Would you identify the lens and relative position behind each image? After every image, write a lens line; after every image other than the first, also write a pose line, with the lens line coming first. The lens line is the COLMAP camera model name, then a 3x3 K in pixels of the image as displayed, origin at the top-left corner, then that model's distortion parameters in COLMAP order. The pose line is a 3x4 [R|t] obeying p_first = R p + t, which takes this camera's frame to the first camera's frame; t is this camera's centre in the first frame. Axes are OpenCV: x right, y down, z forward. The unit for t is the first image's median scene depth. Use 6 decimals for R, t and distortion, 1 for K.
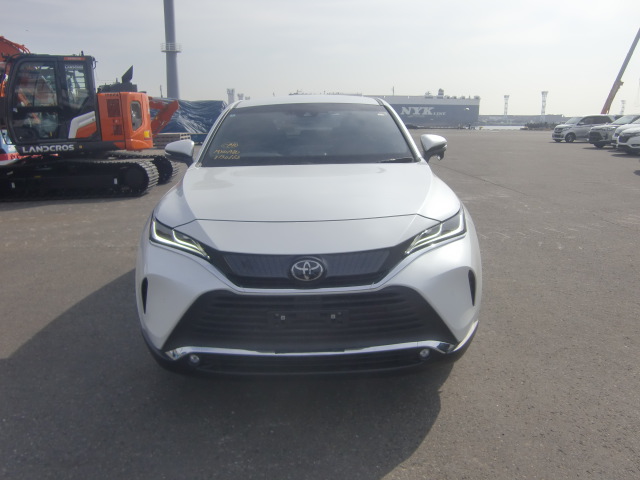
lens RADIAL K [[525.0, 0, 320.4], [0, 525.0, 238.3], [0, 0, 1]] dist [-0.055739, 0.002401]
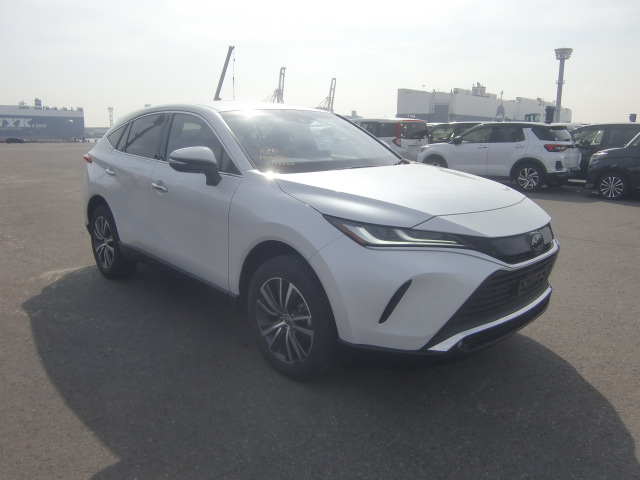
lens RADIAL K [[525.0, 0, 323.4], [0, 525.0, 242.1], [0, 0, 1]] dist [-0.055739, 0.002401]
pose [[0.714426, -0.129827, 0.687562, -0.089705], [0.141745, 0.989115, 0.039484, -0.004436], [-0.685204, 0.069250, 0.725052, 0.031220]]
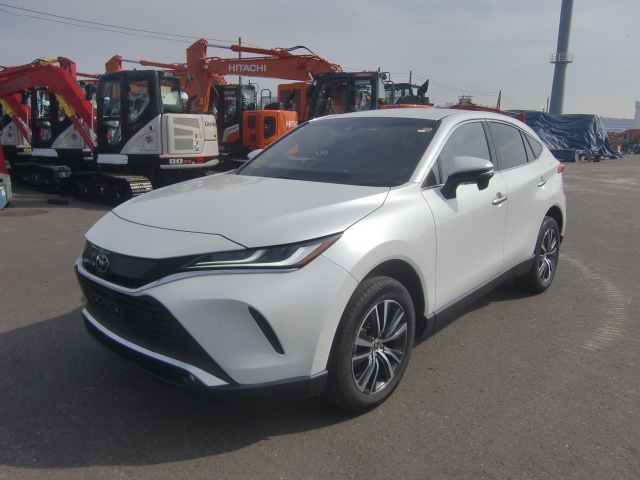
lens RADIAL K [[525.0, 0, 317.8], [0, 525.0, 239.2], [0, 0, 1]] dist [-0.055739, 0.002401]
pose [[0.722212, 0.157411, -0.673521, 0.076235], [-0.171507, 0.984104, 0.046093, -0.008832], [0.670071, 0.082225, 0.737729, 0.033789]]
